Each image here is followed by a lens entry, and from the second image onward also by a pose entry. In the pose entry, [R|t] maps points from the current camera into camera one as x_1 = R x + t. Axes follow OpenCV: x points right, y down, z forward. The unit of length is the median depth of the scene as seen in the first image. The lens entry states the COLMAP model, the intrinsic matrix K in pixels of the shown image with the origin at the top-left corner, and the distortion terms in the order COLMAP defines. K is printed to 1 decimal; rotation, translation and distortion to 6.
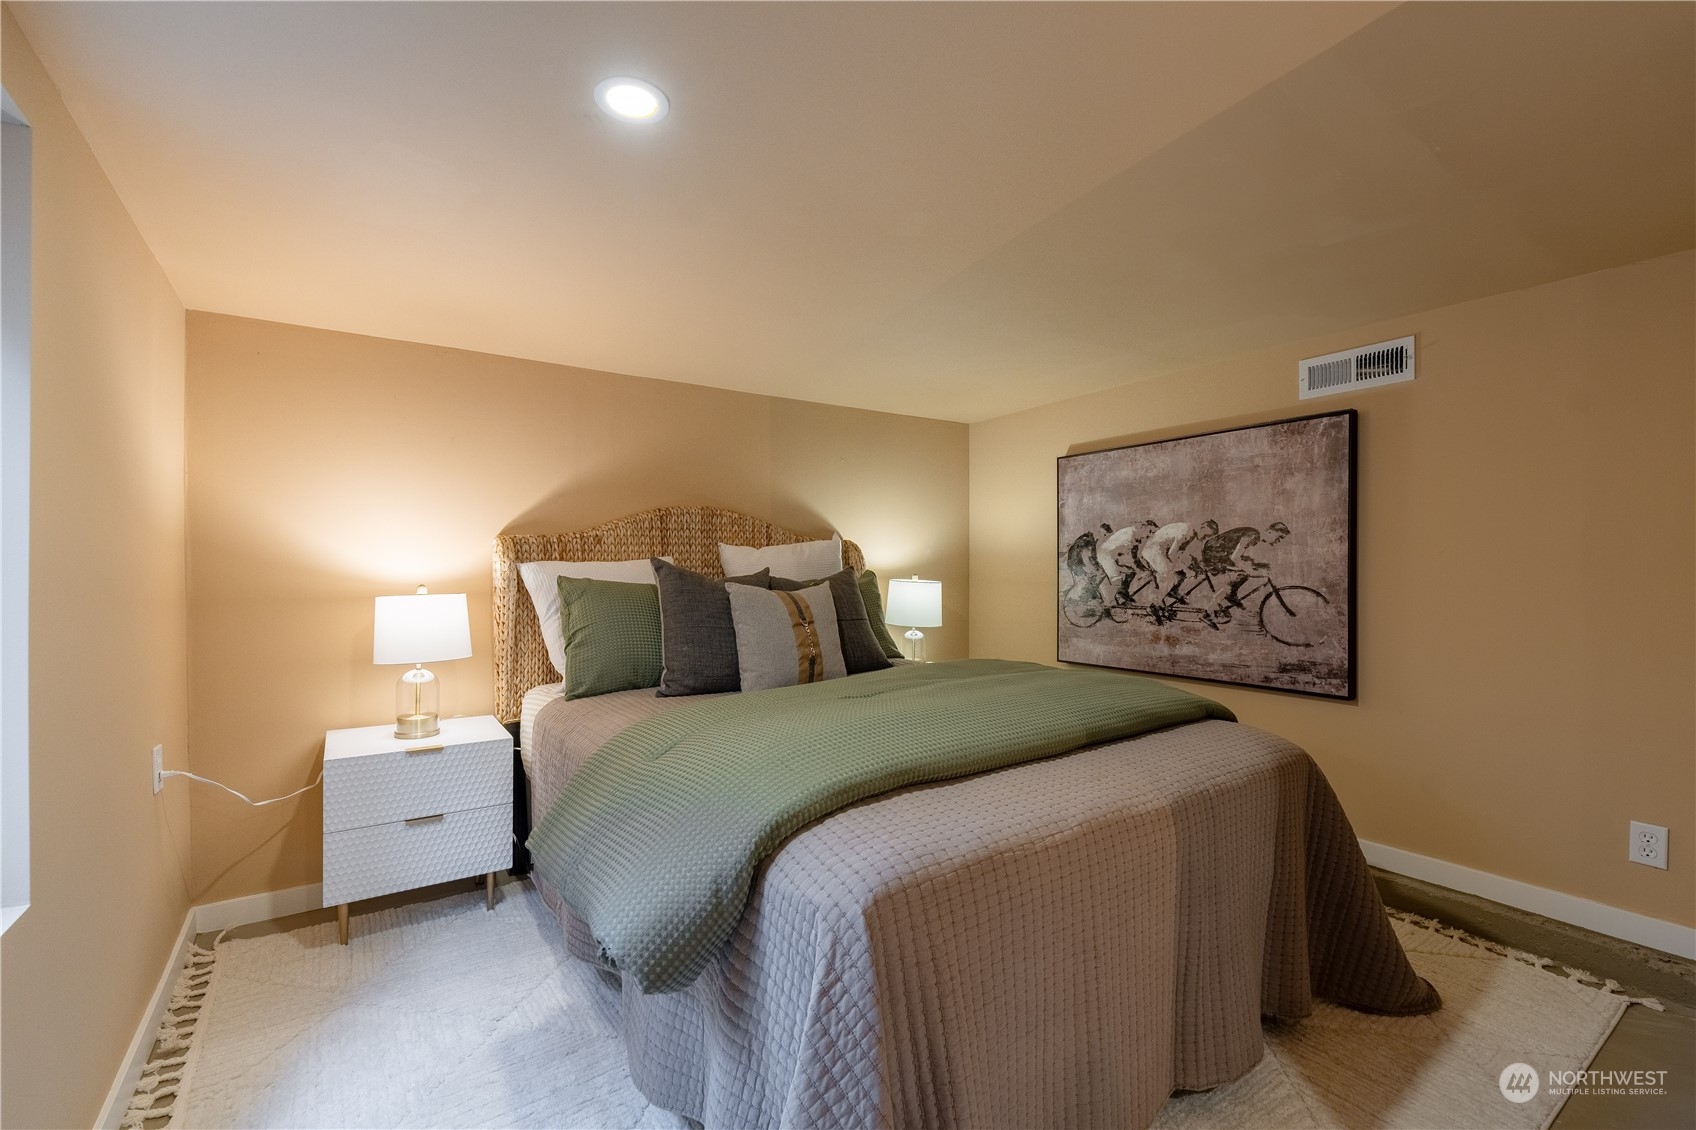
lens RADIAL K [[690.6, 0, 809.5], [0, 690.6, 582.1], [0, 0, 1]] dist [-0.001007, 0.001245]
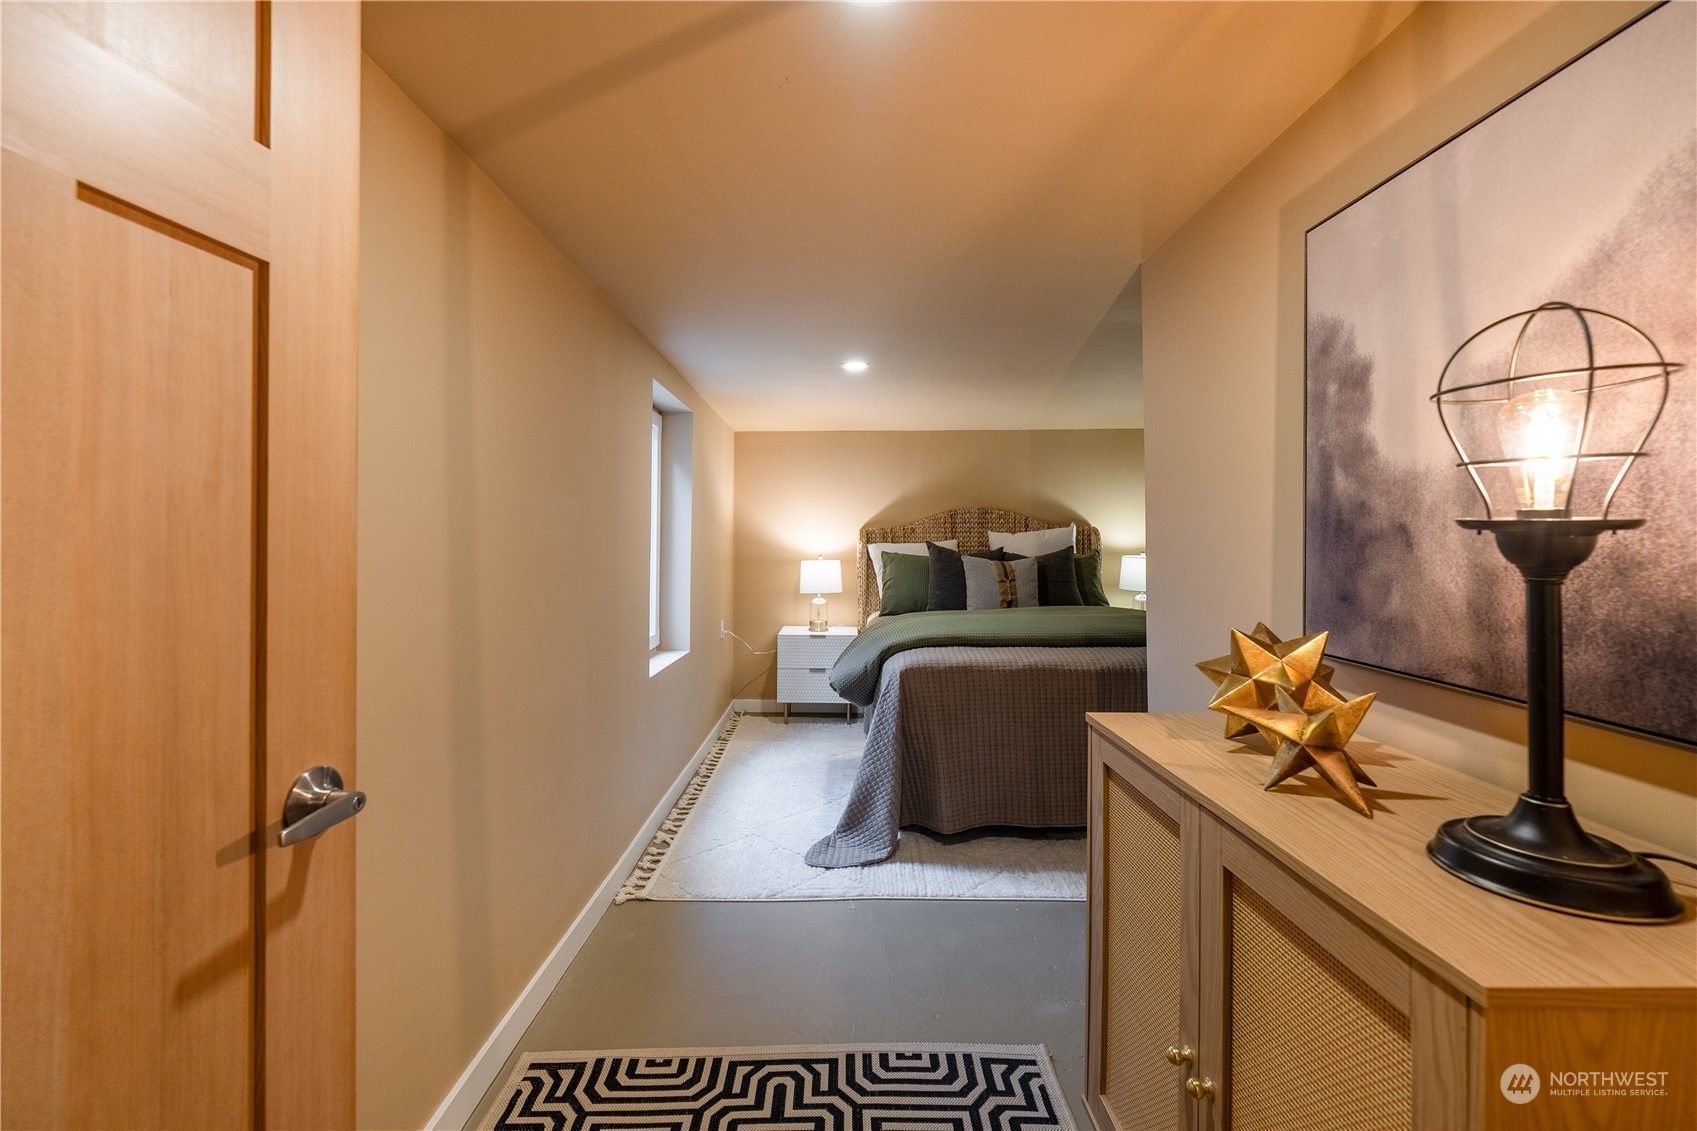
lens RADIAL K [[691.1, 0, 847.7], [0, 691.1, 553.1], [0, 0, 1]] dist [-0.001007, 0.001245]
pose [[0.828793, 0.006887, -0.559513, 0.613443], [-0.010887, 0.999933, -0.003819, 0.004035], [0.559450, 0.009256, 0.828813, -0.604488]]
